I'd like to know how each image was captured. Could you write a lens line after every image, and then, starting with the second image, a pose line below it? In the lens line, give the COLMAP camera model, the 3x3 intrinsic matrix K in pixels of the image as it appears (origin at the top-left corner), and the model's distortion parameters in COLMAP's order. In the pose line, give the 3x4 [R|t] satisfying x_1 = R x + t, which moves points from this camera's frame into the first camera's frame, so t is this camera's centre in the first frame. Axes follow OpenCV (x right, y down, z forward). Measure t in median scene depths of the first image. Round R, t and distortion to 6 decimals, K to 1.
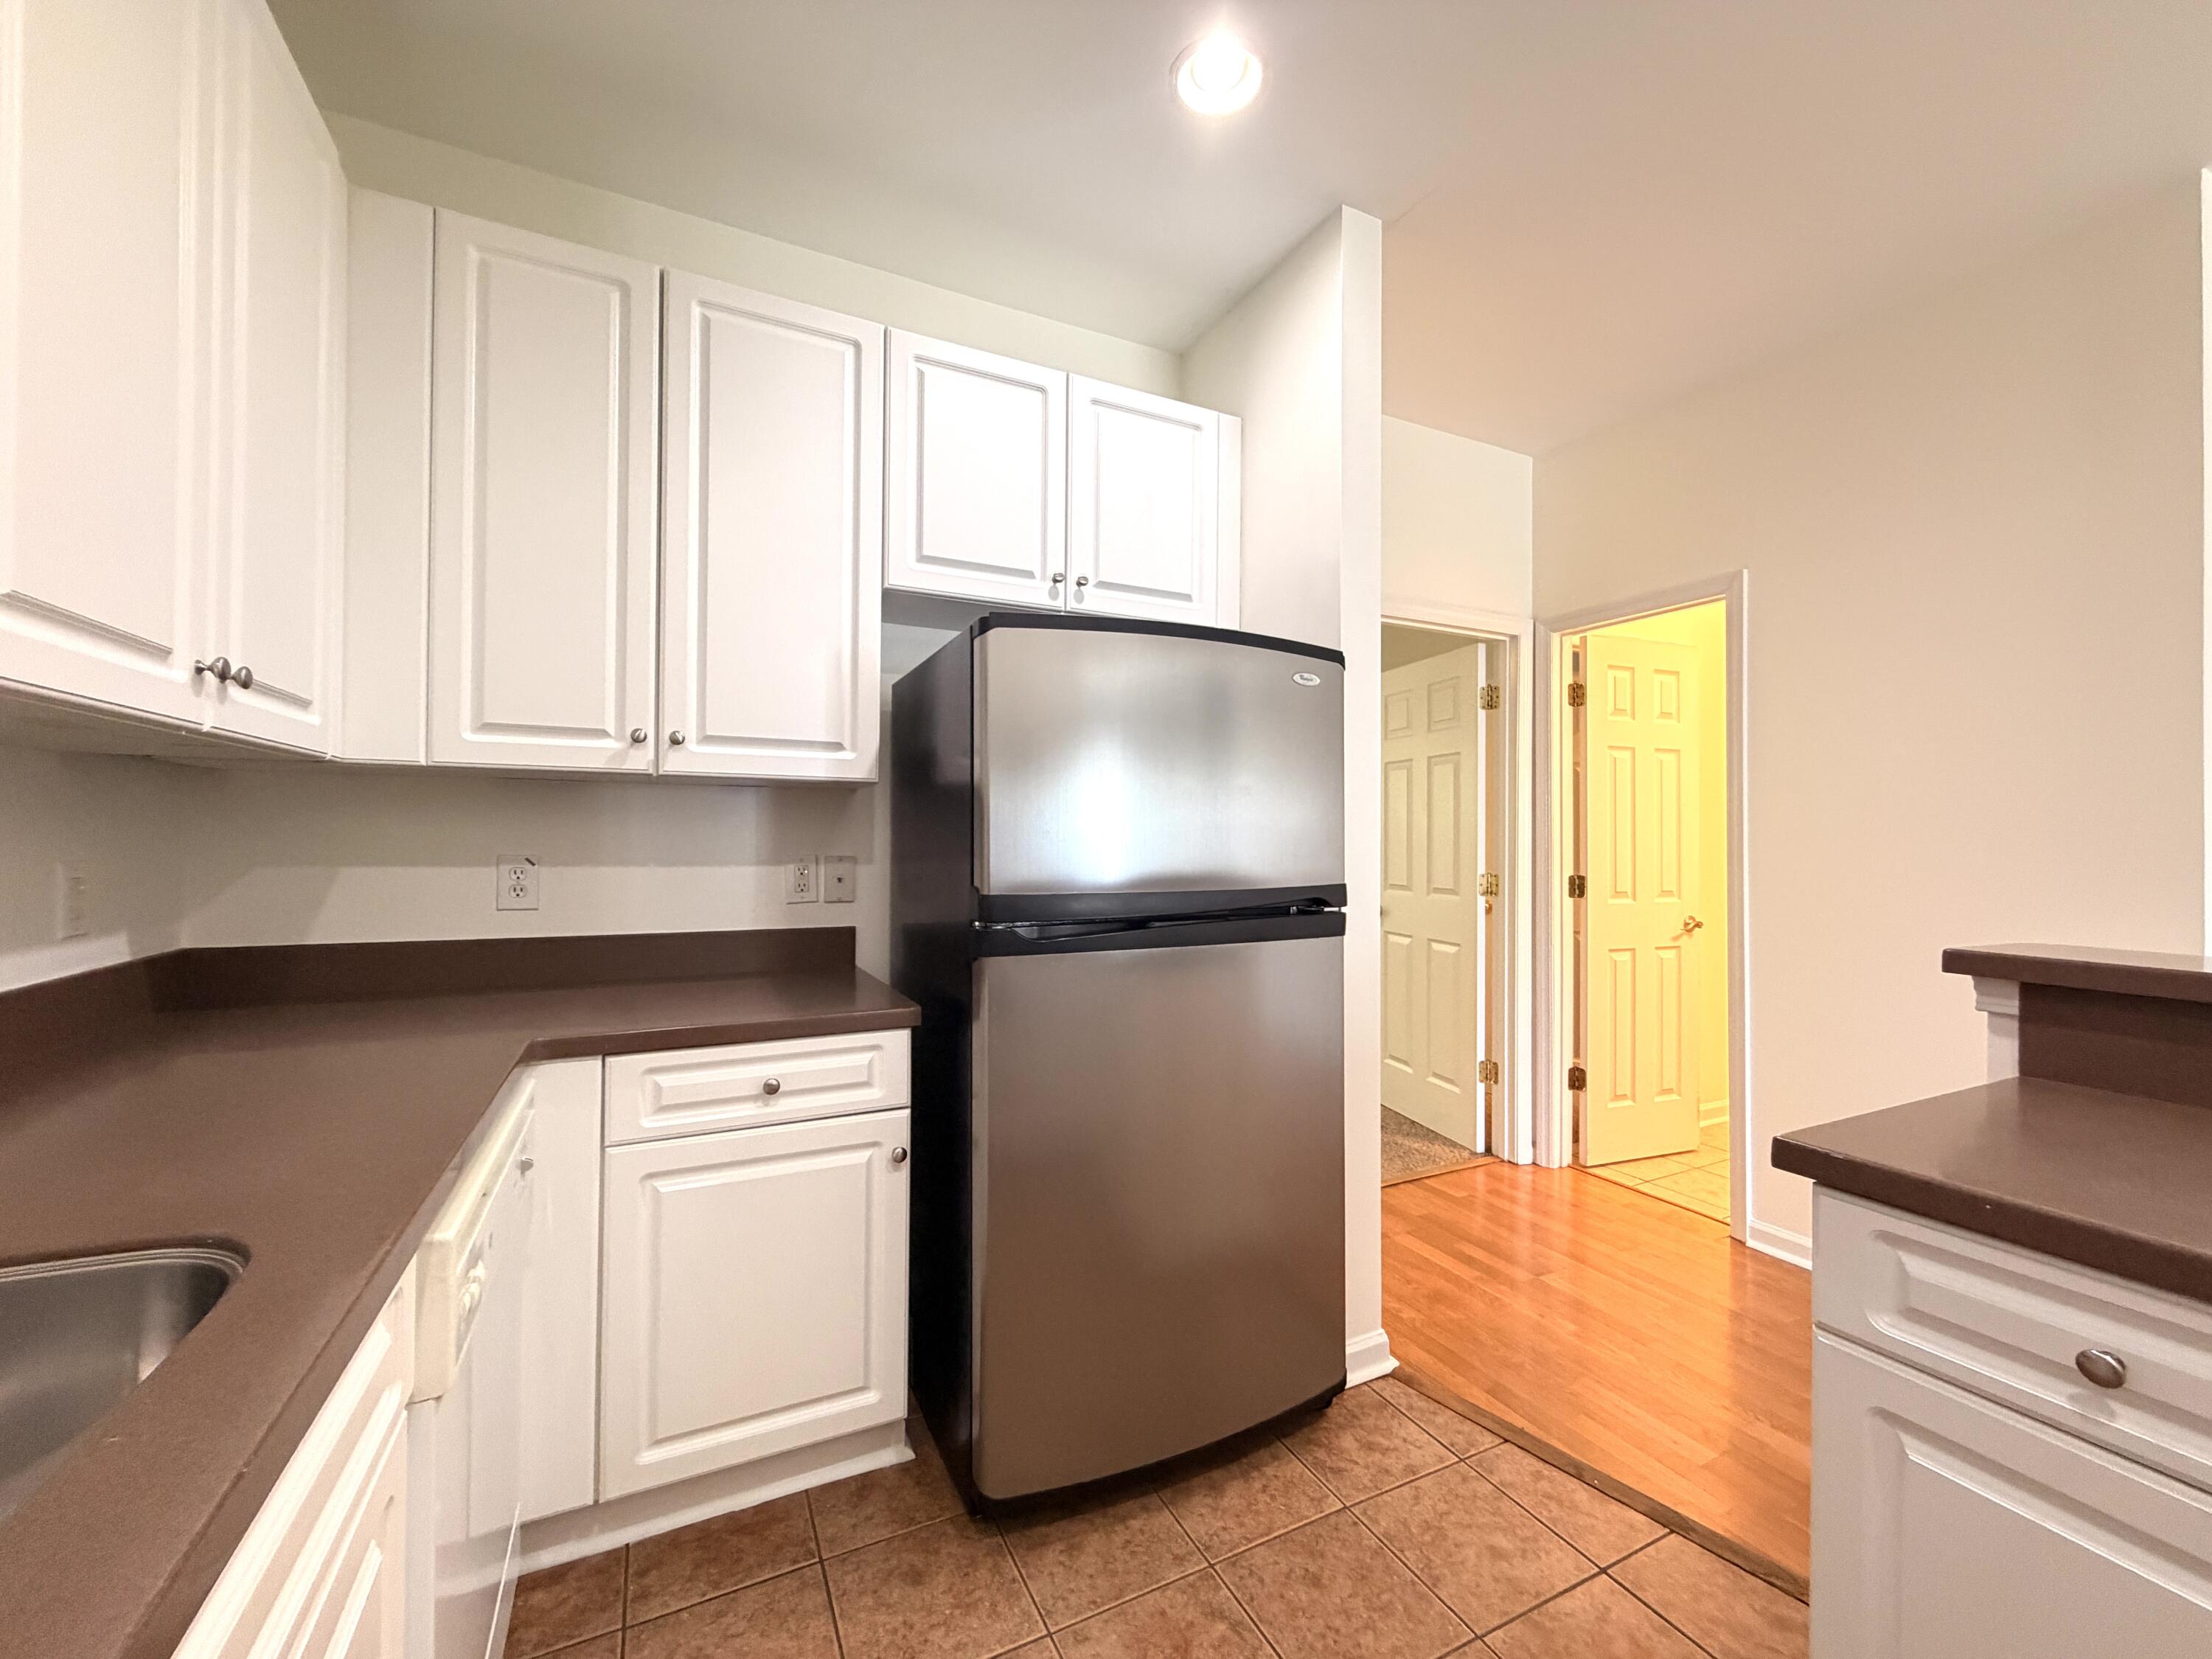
lens RADIAL K [[898.8, 0, 1111.1], [0, 898.8, 838.0], [0, 0, 1]] dist [-0.002892, -0.000088]
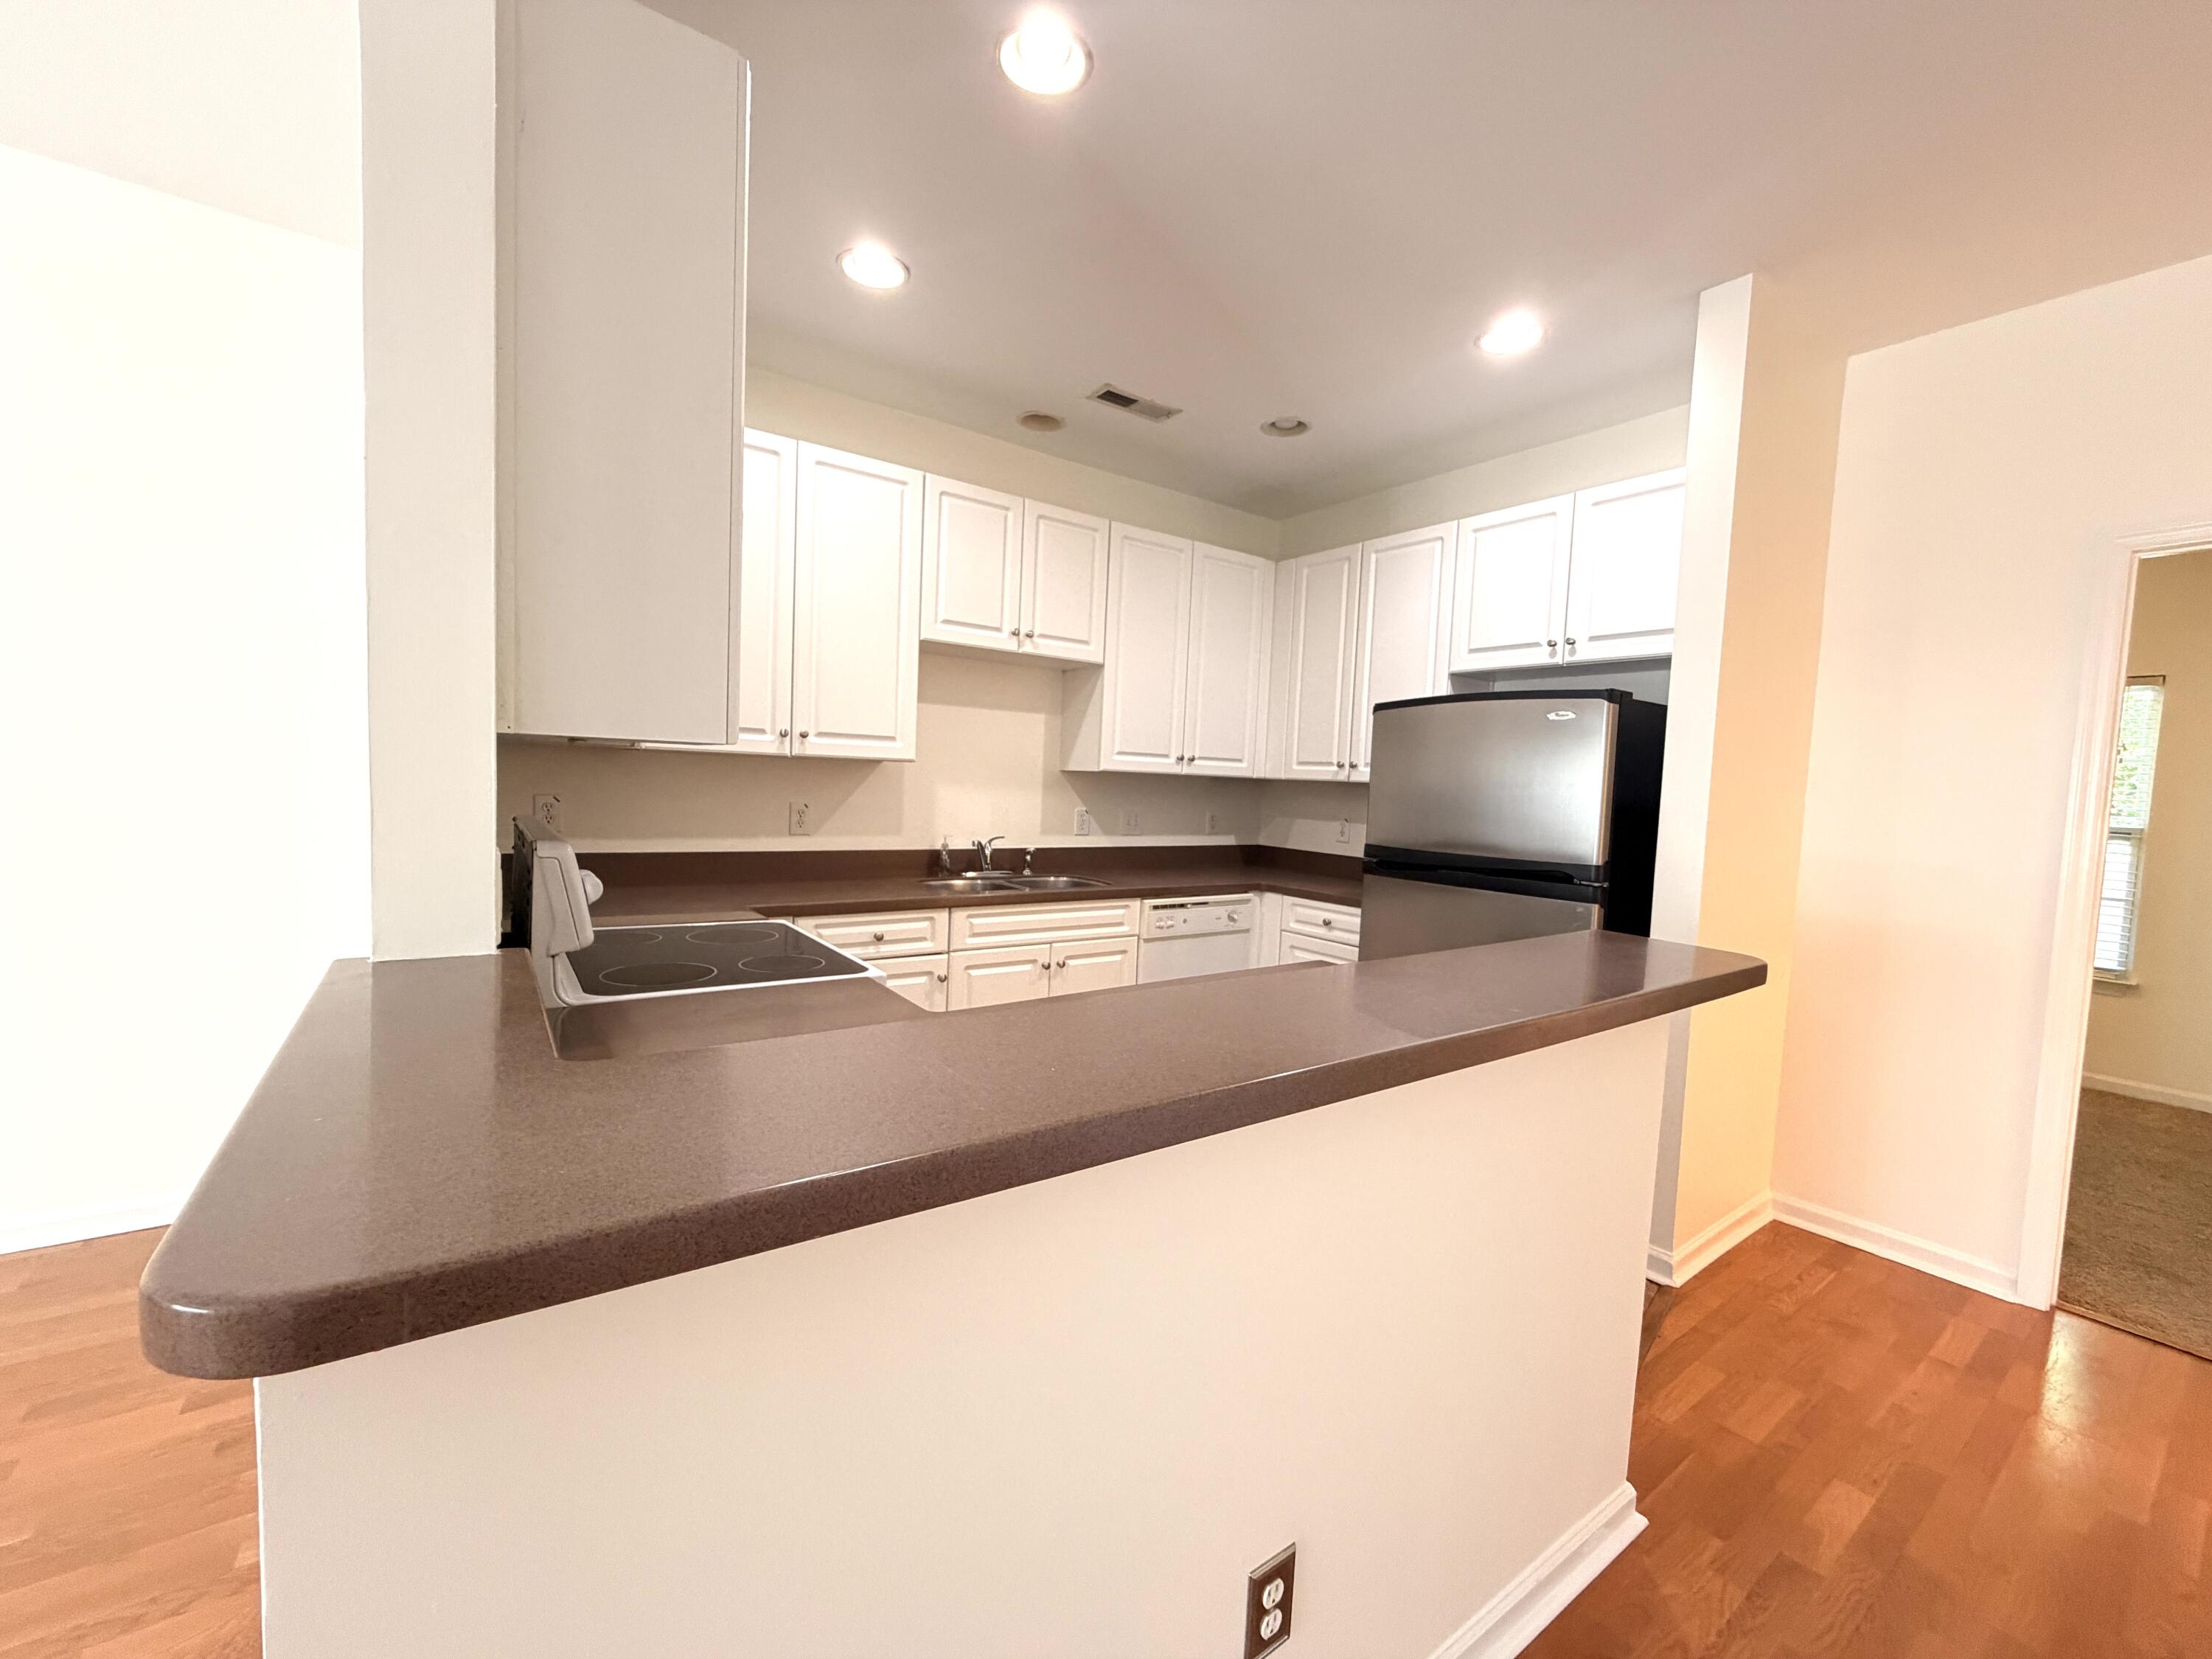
lens RADIAL K [[898.8, 0, 1108.3], [0, 898.8, 829.2], [0, 0, 1]] dist [-0.002892, -0.000088]
pose [[0.157593, 0.057134, -0.985850, 1.574038], [-0.037307, 0.997957, 0.051872, -0.048283], [0.986799, 0.028605, 0.159402, 0.087273]]
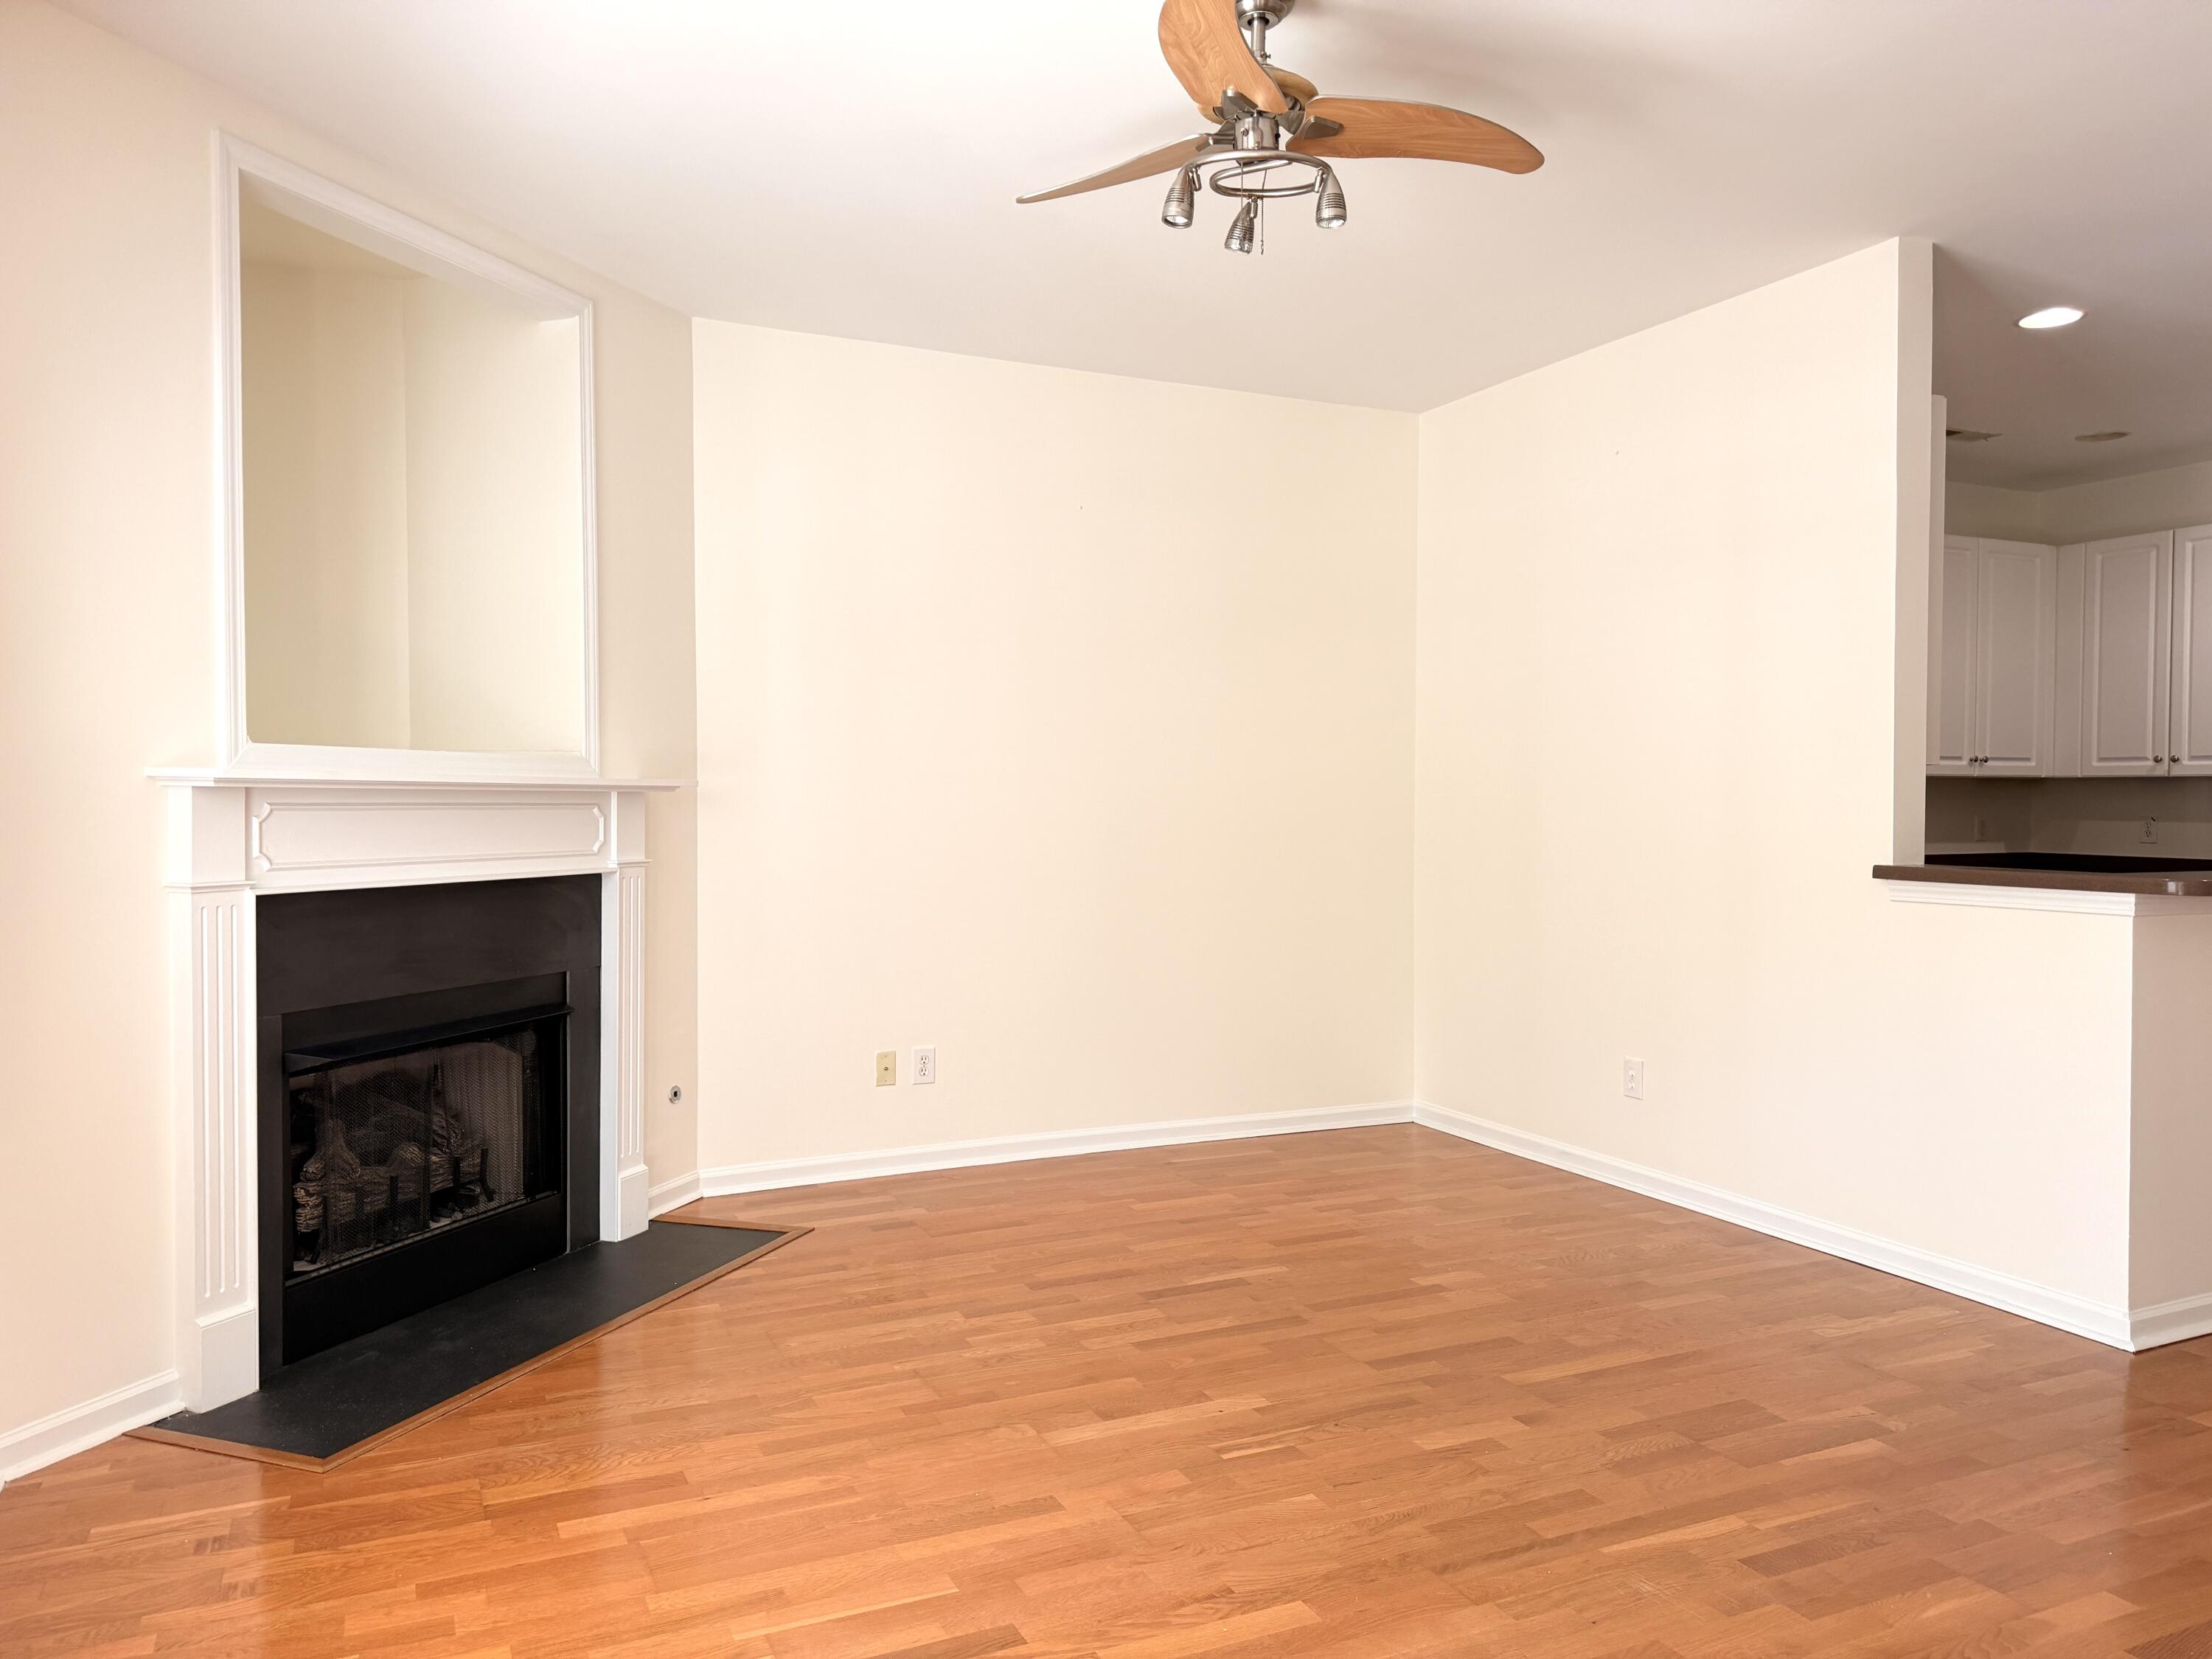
lens RADIAL K [[1543.7, 0, 1104.1], [0, 1543.7, 843.3], [0, 0, 1]] dist [-0.013011, 0.001131]
pose [[-0.046447, 0.019206, -0.998736, 3.224661], [0.000376, 0.999815, 0.019209, 0.015441], [0.998921, 0.000517, -0.046446, -1.325977]]
